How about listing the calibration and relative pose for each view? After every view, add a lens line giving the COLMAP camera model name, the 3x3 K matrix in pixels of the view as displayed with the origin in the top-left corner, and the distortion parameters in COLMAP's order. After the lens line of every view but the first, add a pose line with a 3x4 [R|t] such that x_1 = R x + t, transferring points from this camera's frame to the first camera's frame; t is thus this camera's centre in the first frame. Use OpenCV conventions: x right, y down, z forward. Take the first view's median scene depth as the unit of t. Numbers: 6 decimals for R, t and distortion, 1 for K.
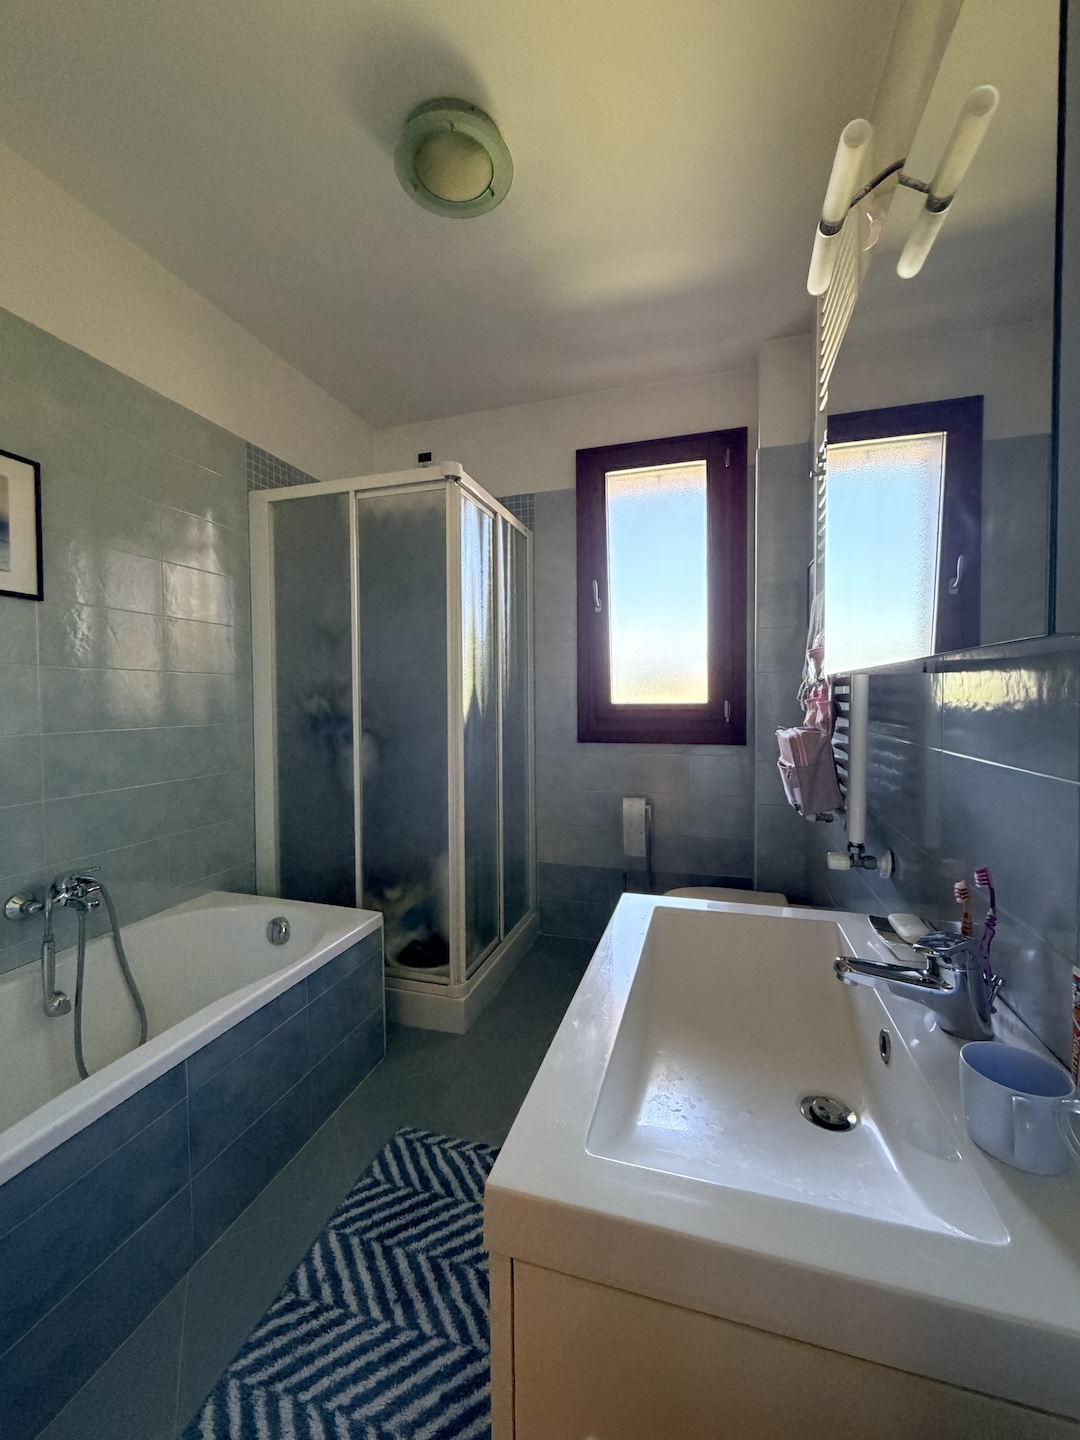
lens RADIAL K [[574.2, 0, 541.8], [0, 574.2, 714.3], [0, 0, 1]] dist [0.001238, -0.000310]
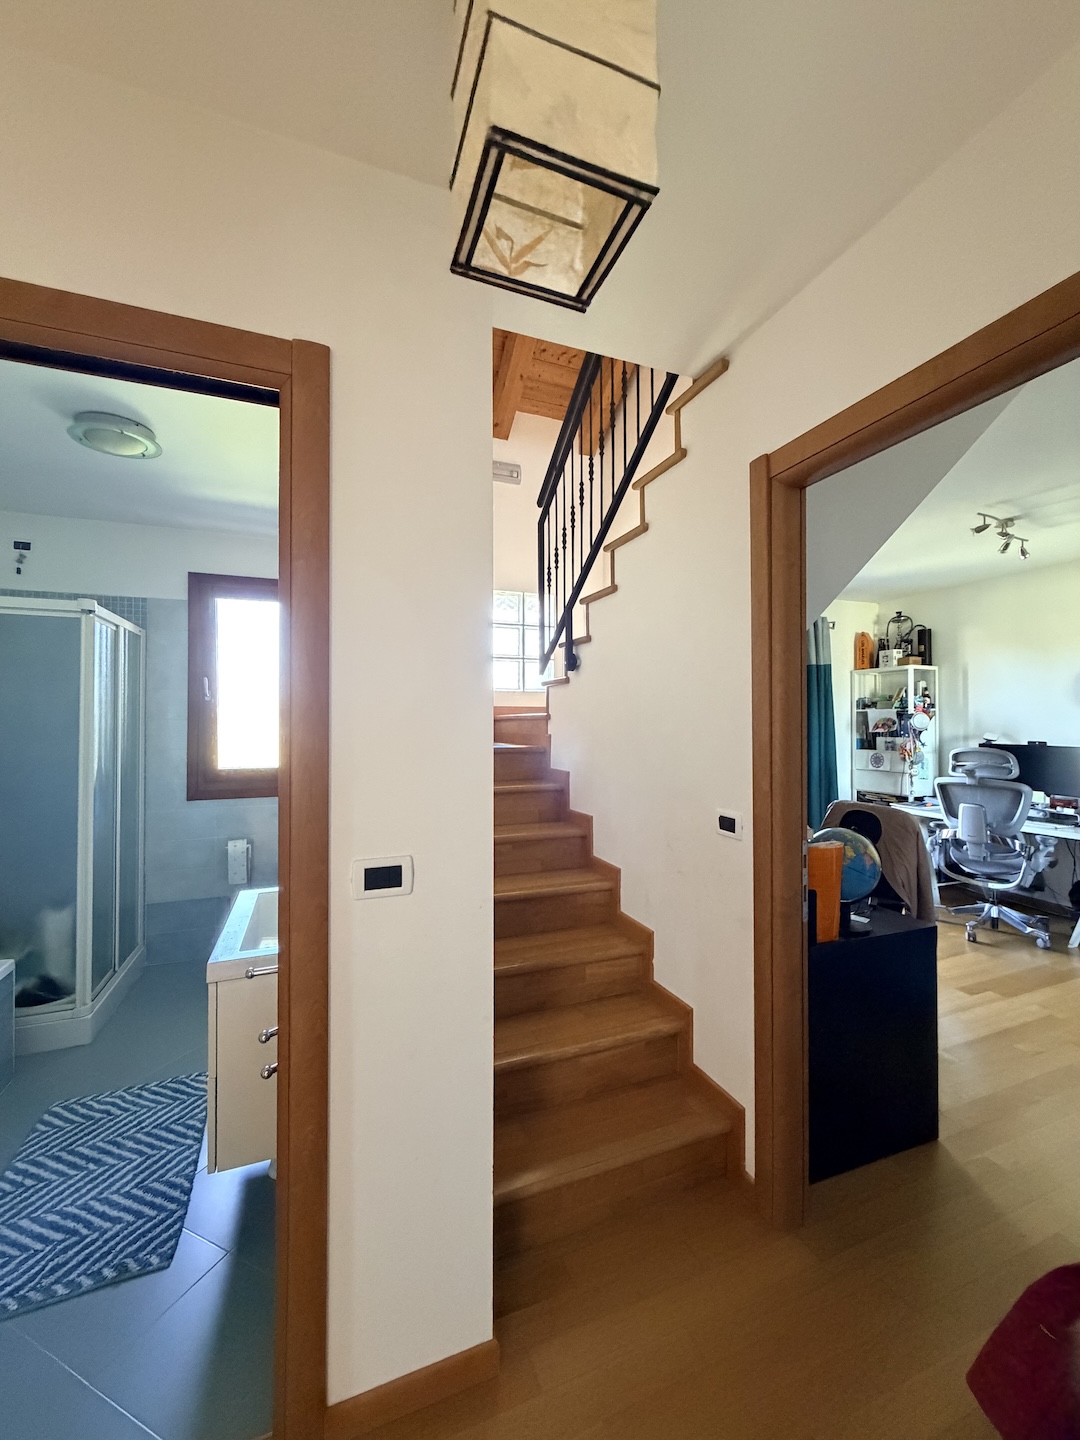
lens RADIAL K [[574.2, 0, 541.8], [0, 574.2, 714.3], [0, 0, 1]] dist [0.001238, -0.000310]
pose [[0.786253, 0.012682, 0.617775, -0.125488], [0.016213, 0.999022, -0.041143, -0.089299], [-0.617692, 0.042365, 0.785278, -0.559452]]
